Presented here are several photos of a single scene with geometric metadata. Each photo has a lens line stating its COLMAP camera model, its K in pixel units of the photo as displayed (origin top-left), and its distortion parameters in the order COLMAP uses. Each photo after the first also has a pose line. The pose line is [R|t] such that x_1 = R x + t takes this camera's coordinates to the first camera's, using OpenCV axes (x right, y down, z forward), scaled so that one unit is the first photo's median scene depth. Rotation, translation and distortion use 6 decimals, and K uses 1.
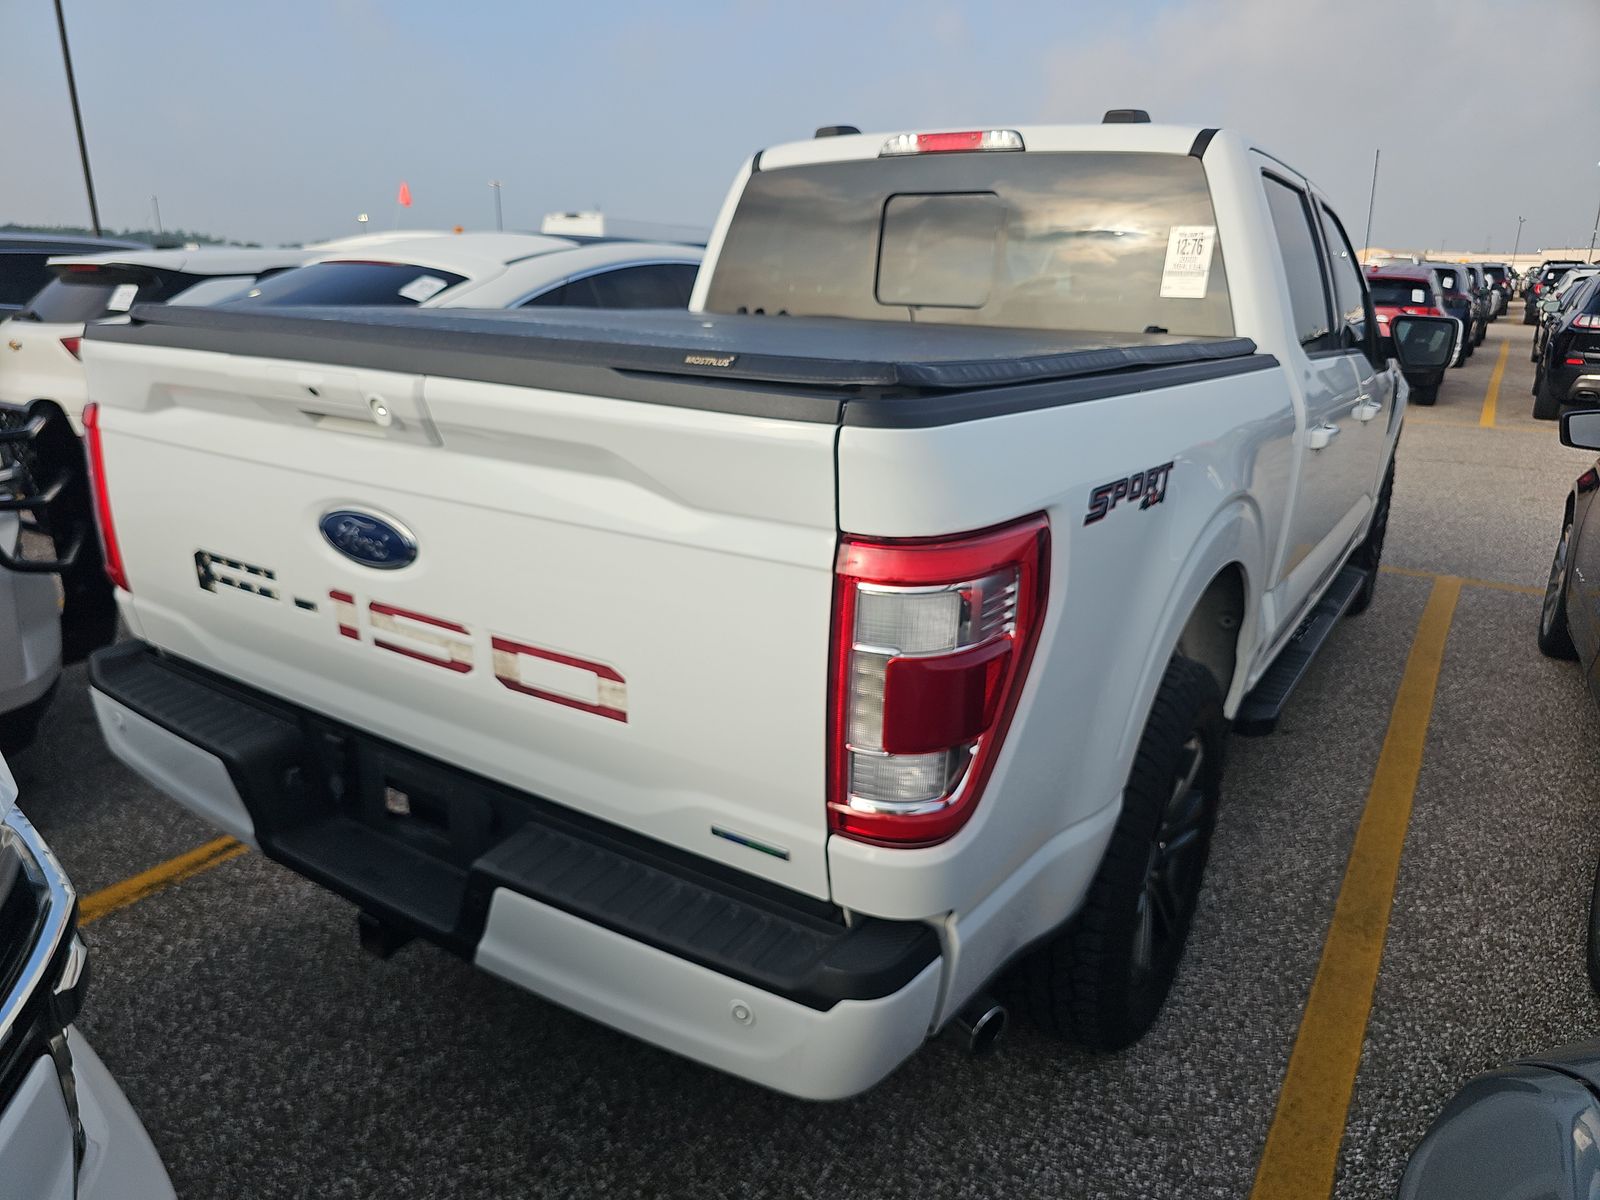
lens RADIAL K [[1067.6, 0, 809.8], [0, 1067.6, 601.1], [0, 0, 1]] dist [0.034468, -0.038867]
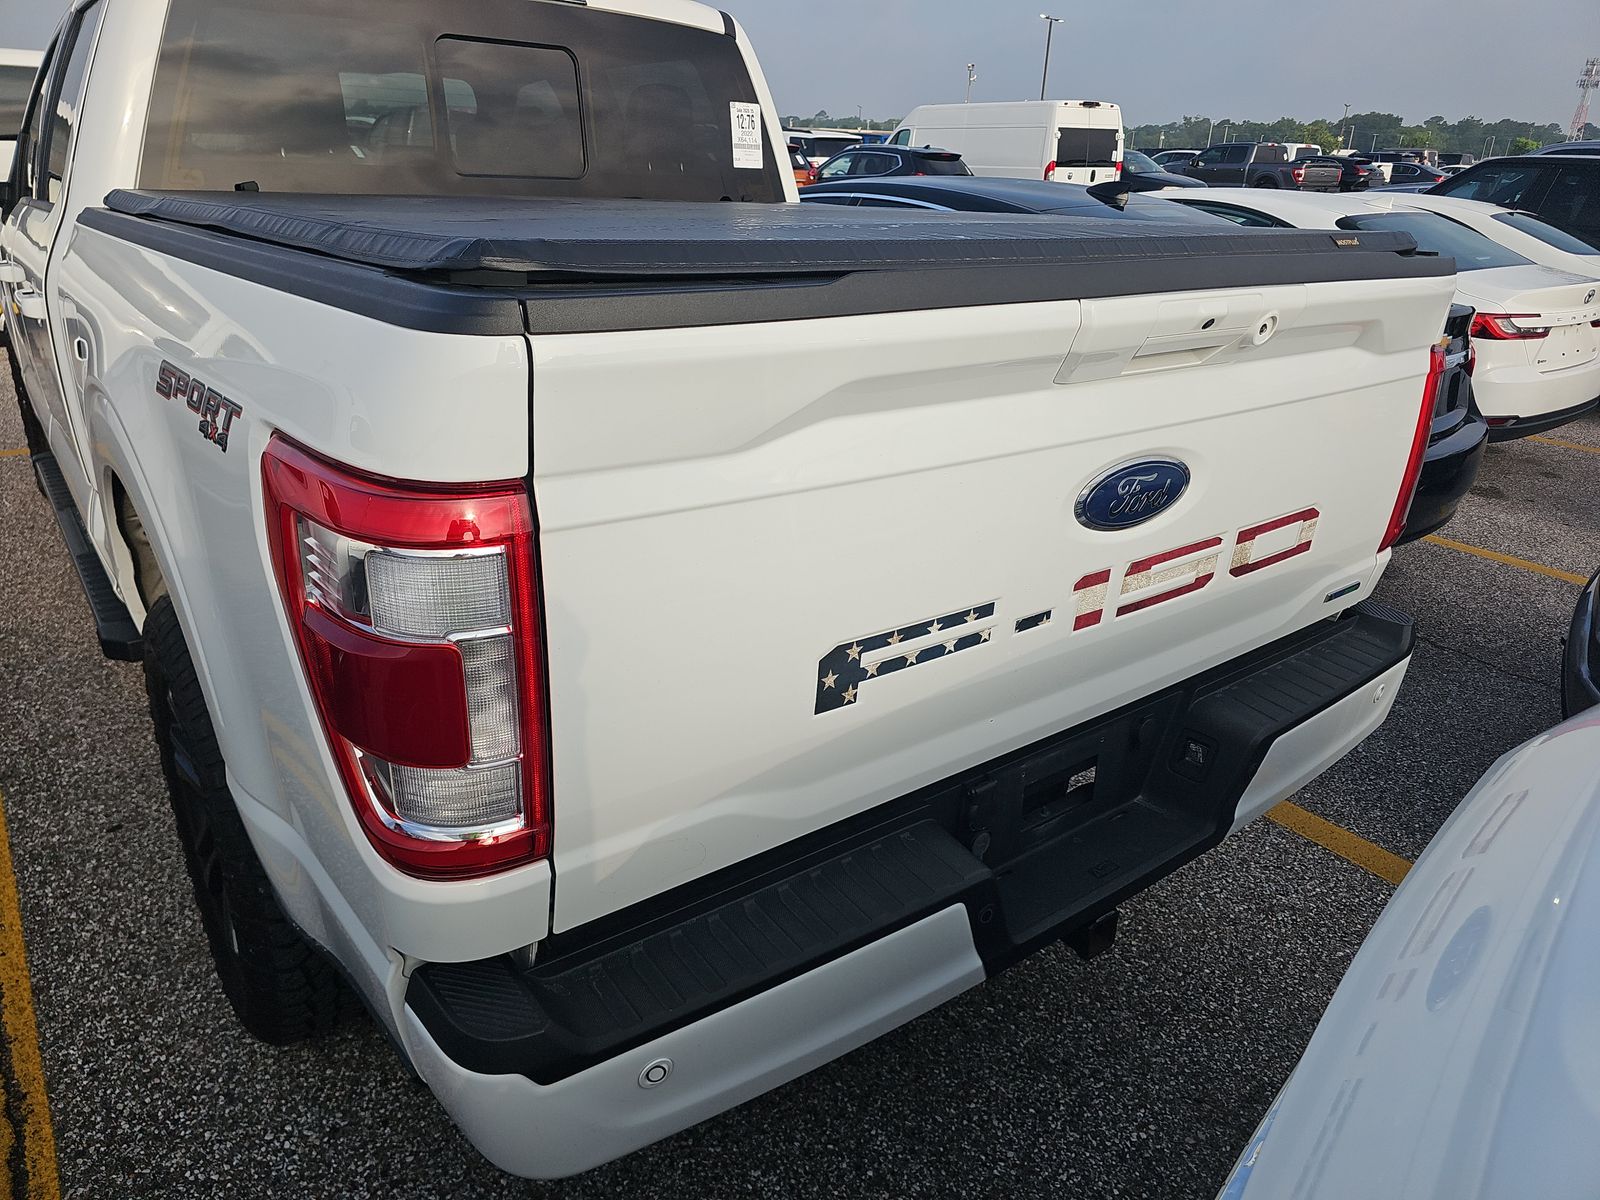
lens RADIAL K [[1067.6, 0, 809.8], [0, 1067.6, 601.1], [0, 0, 1]] dist [0.034468, -0.038867]
pose [[0.337381, -0.369694, 0.865737, -1.163460], [0.254924, 0.921176, 0.294023, -0.271902], [-0.906194, 0.121499, 0.405031, 0.817699]]
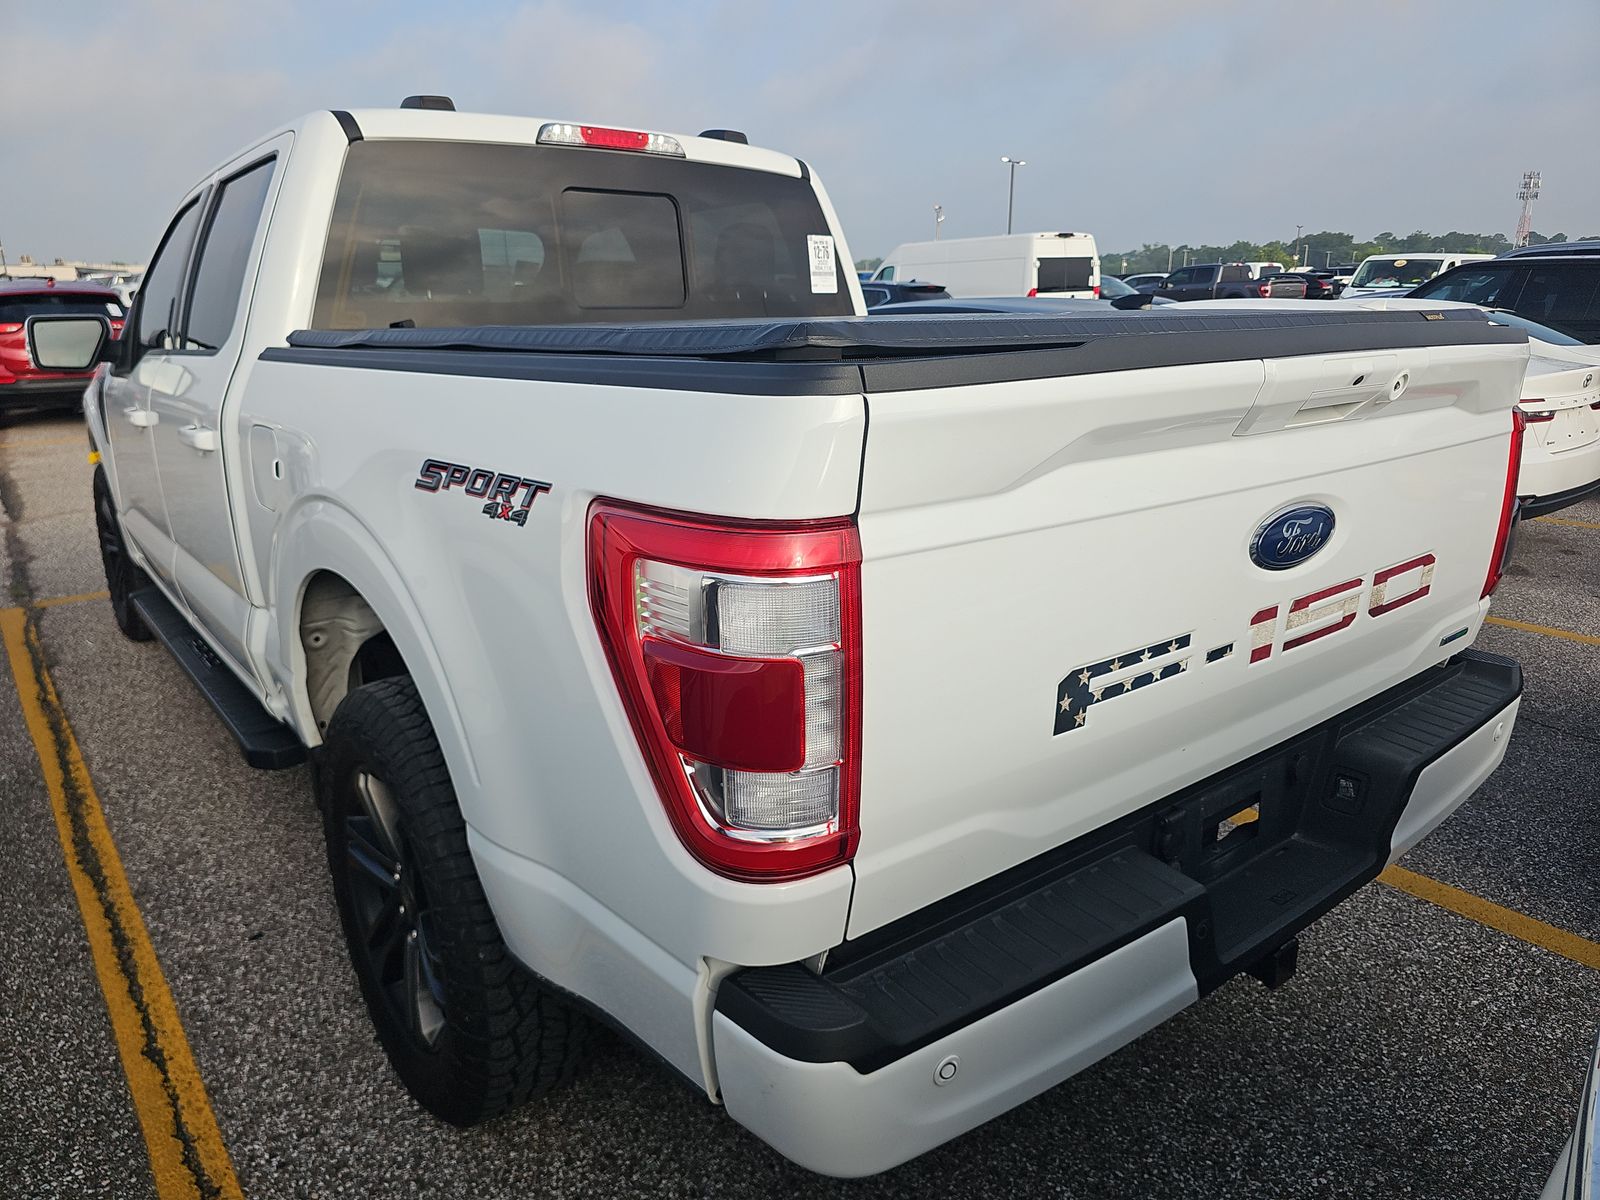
lens RADIAL K [[1075.5, 0, 800.8], [0, 1075.5, 596.7], [0, 0, 1]] dist [0.030747, -0.036353]
pose [[0.323793, -0.277015, 0.904666, -1.311227], [0.298740, 0.937196, 0.180052, -0.284846], [-0.897726, 0.211960, 0.386213, 0.941373]]
